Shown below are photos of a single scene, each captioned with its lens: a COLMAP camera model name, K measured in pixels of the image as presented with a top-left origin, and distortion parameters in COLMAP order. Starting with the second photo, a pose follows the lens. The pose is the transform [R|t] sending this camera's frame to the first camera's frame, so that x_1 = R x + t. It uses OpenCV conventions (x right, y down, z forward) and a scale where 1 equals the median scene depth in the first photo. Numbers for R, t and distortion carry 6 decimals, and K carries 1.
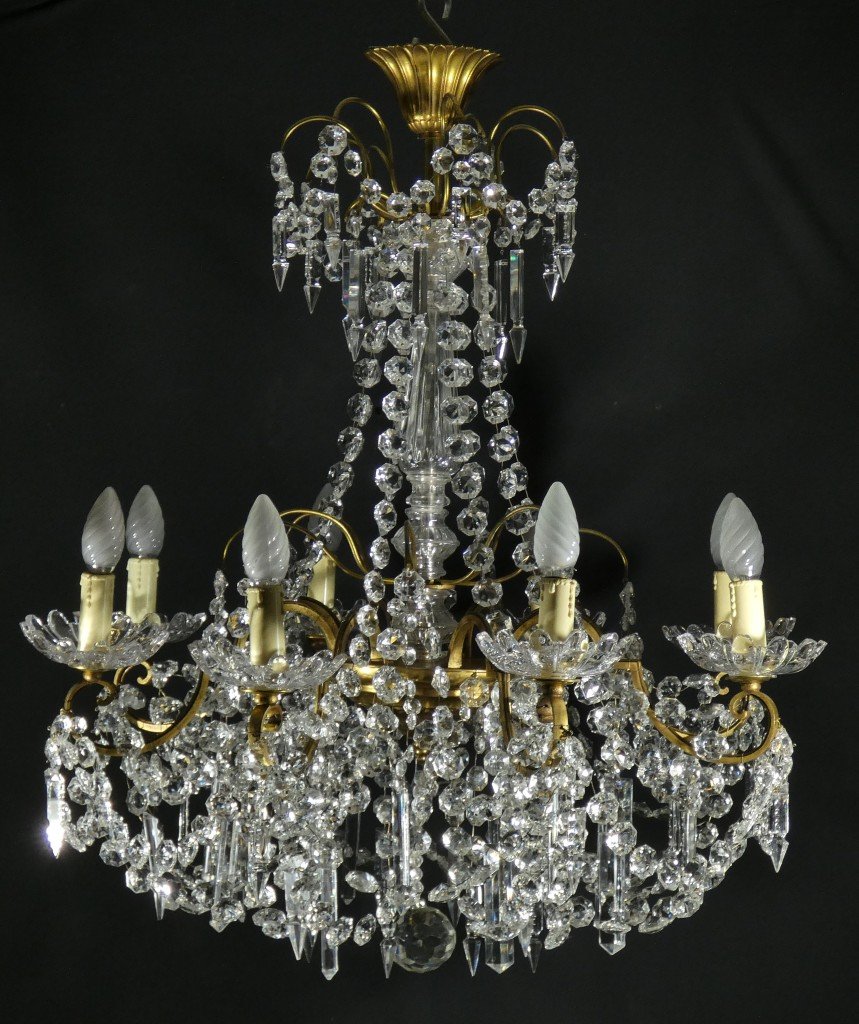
lens RADIAL K [[2332.3, 0, 469.4], [0, 2332.3, 510.7], [0, 0, 1]] dist [0.057343, -0.065294]
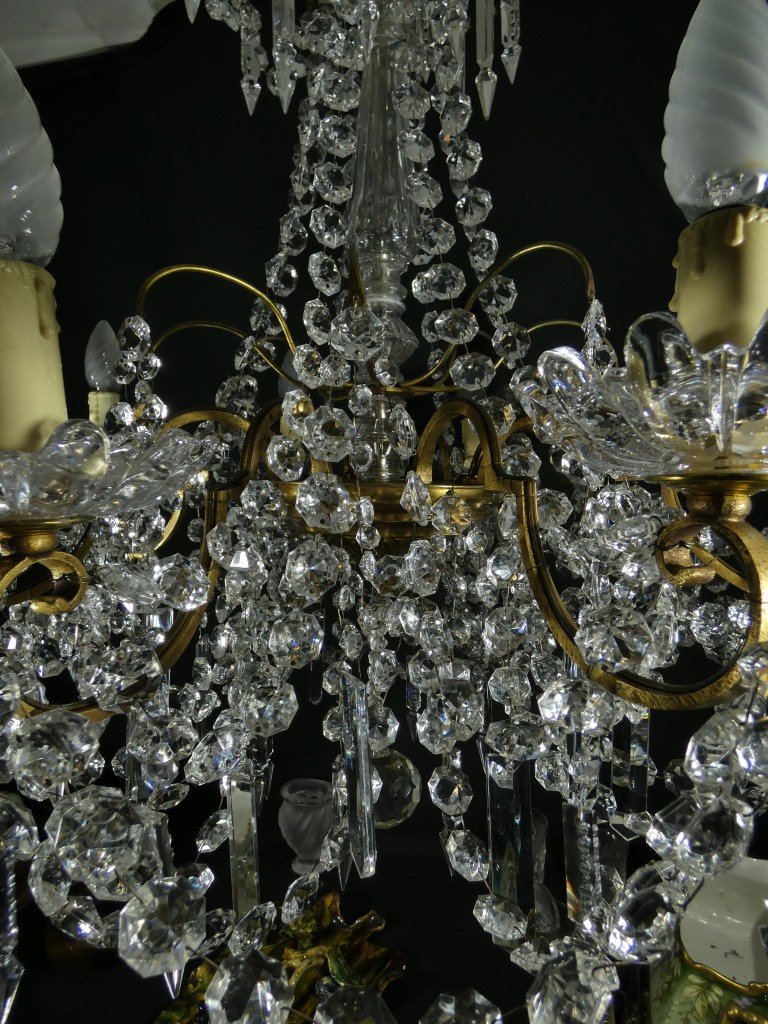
lens RADIAL K [[604.4, 0, 387.0], [0, 604.4, 514.3], [0, 0, 1]] dist [-0.004131, -0.002726]
pose [[0.999740, -0.022578, 0.003081, -0.019043], [0.022272, 0.996743, 0.077502, 0.062155], [-0.004820, -0.077413, 0.996987, 0.809312]]
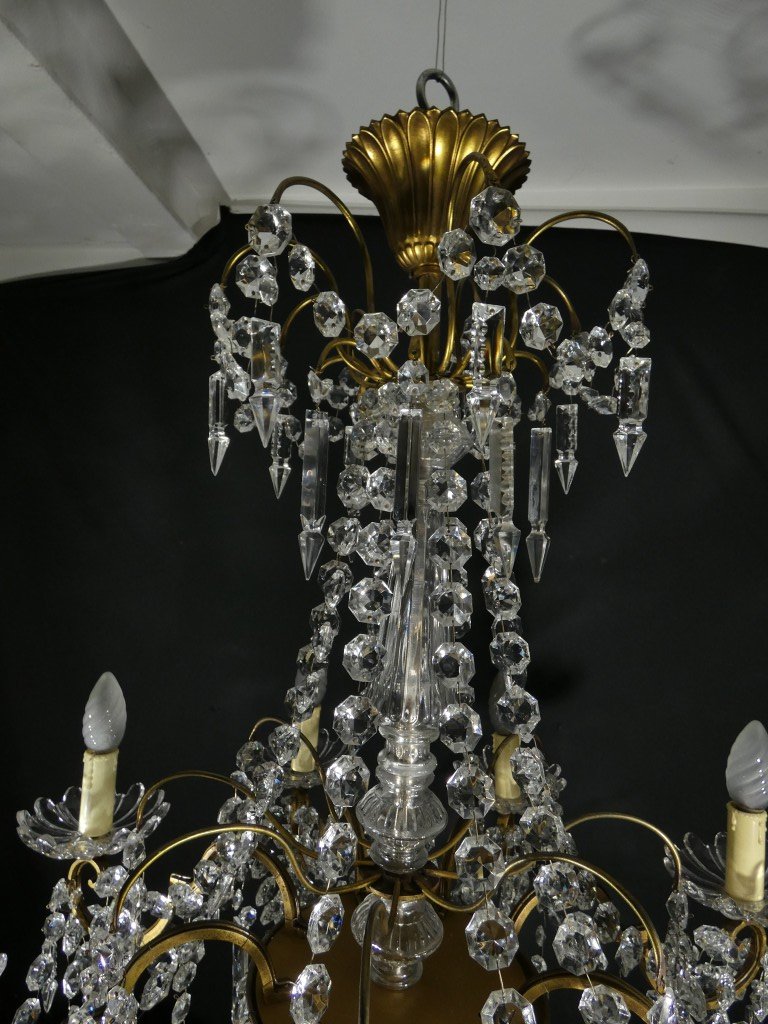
lens RADIAL K [[602.1, 0, 384.0], [0, 602.1, 512.0], [0, 0, 1]] dist [0.003343, -0.000688]
pose [[0.998220, 0.034202, -0.048860, -0.019168], [-0.034732, 0.999346, -0.010044, -0.085303], [0.048484, 0.011723, 0.998755, 0.843624]]
